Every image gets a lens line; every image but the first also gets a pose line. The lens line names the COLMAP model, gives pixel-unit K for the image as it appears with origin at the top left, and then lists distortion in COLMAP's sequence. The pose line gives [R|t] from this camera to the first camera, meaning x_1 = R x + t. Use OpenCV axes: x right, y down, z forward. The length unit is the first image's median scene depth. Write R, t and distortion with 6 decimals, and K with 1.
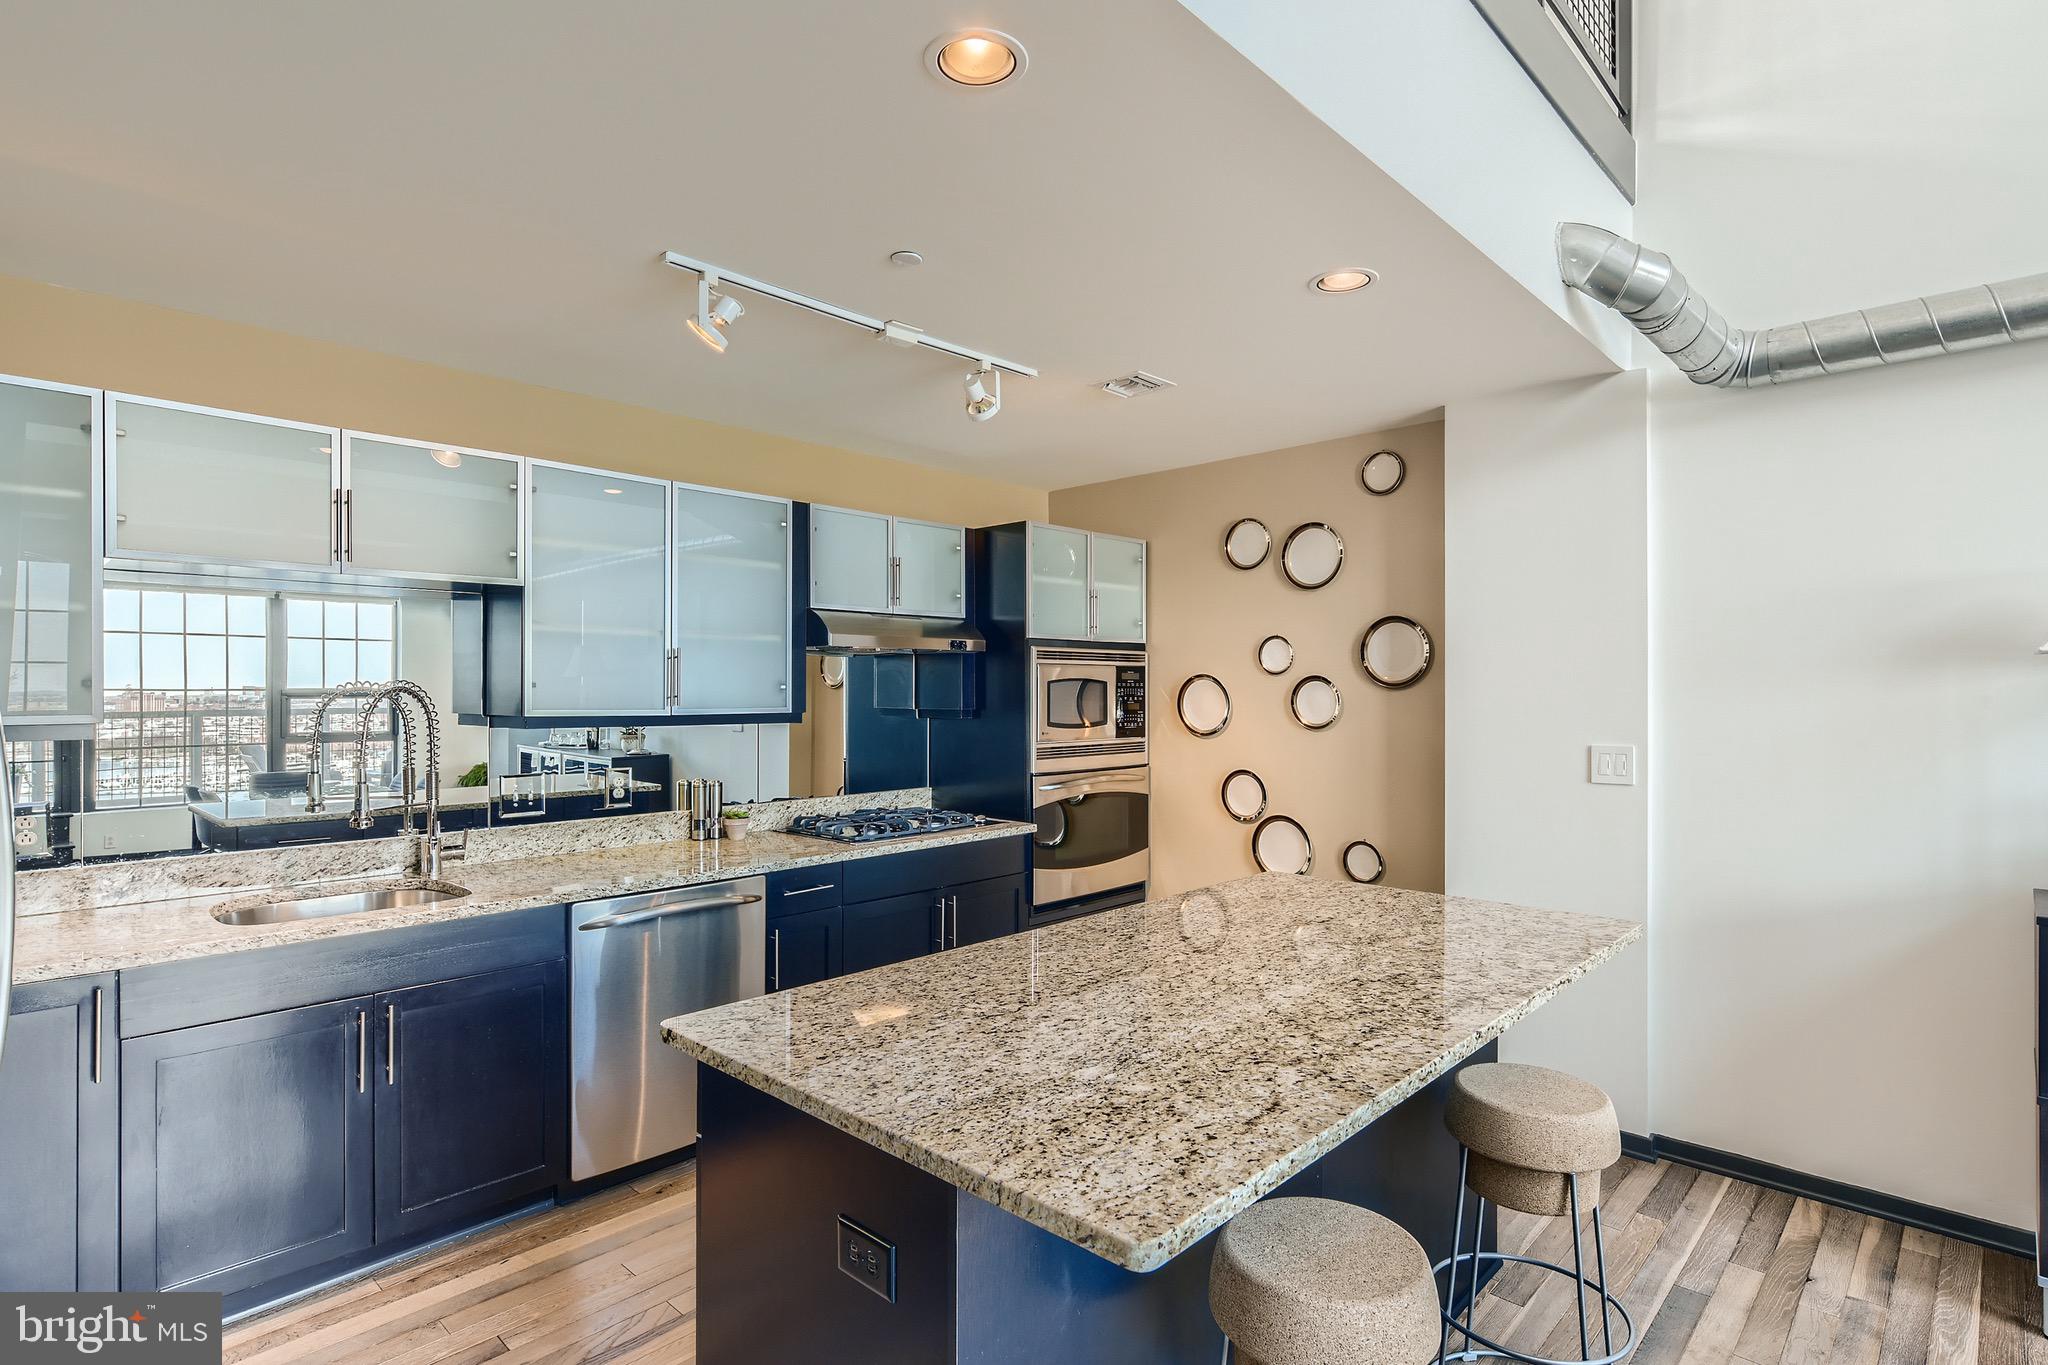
lens RADIAL K [[1045.4, 0, 1035.8], [0, 1045.4, 693.0], [0, 0, 1]] dist [-0.001112, 0.000270]
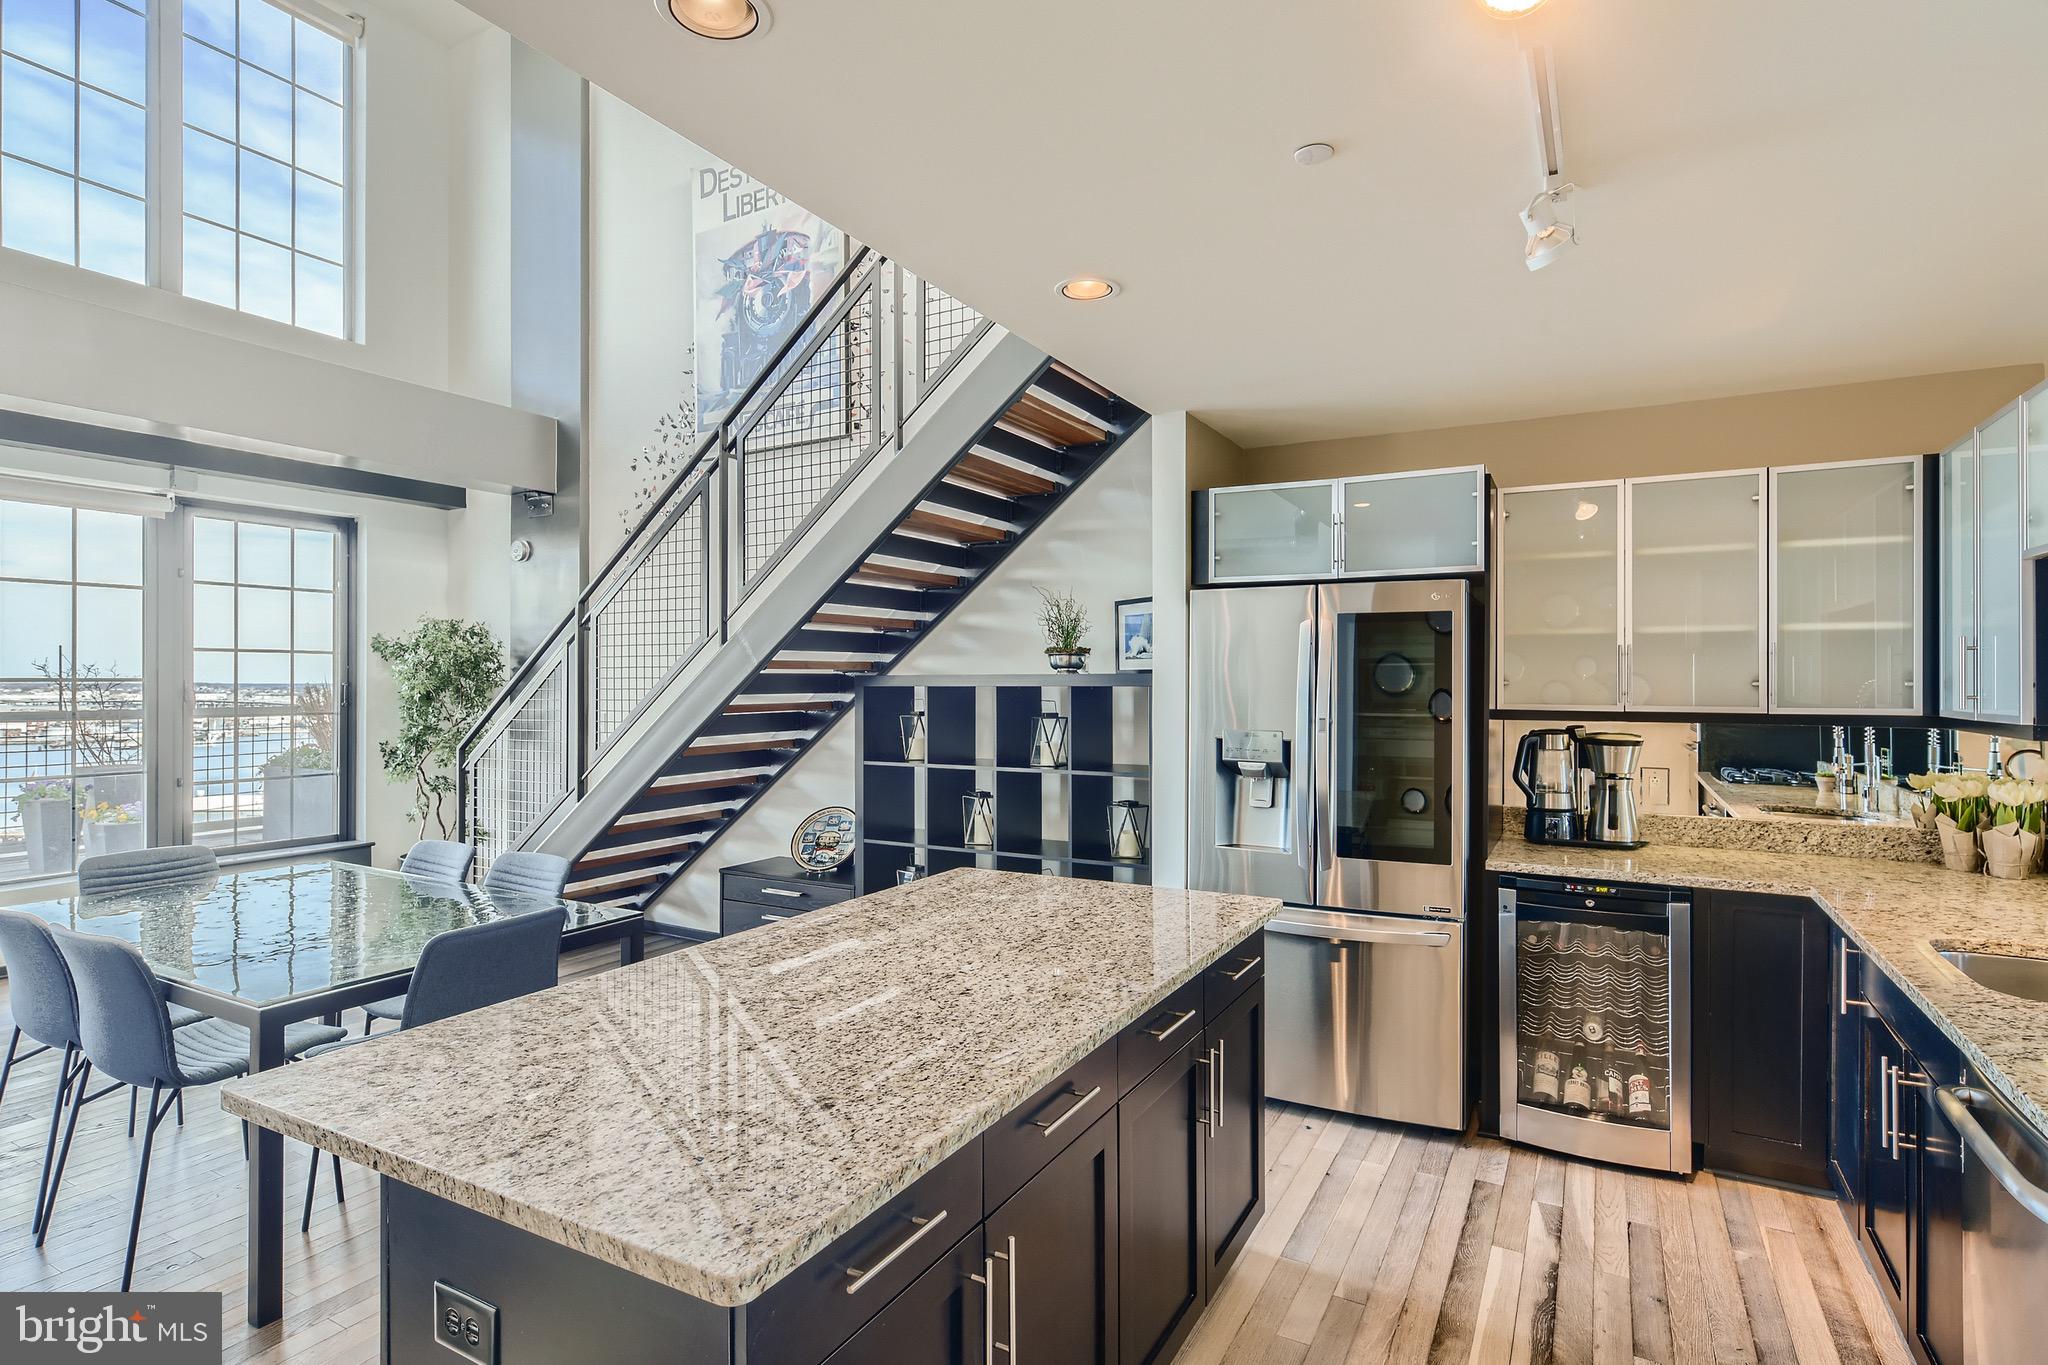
lens RADIAL K [[1045.4, 0, 1035.8], [0, 1045.4, 693.0], [0, 0, 1]] dist [-0.001112, 0.000270]
pose [[-0.968525, 0.003105, -0.248898, 0.241101], [0.000566, 0.999947, 0.010270, -0.009395], [0.248917, 0.009806, -0.968475, 1.482993]]
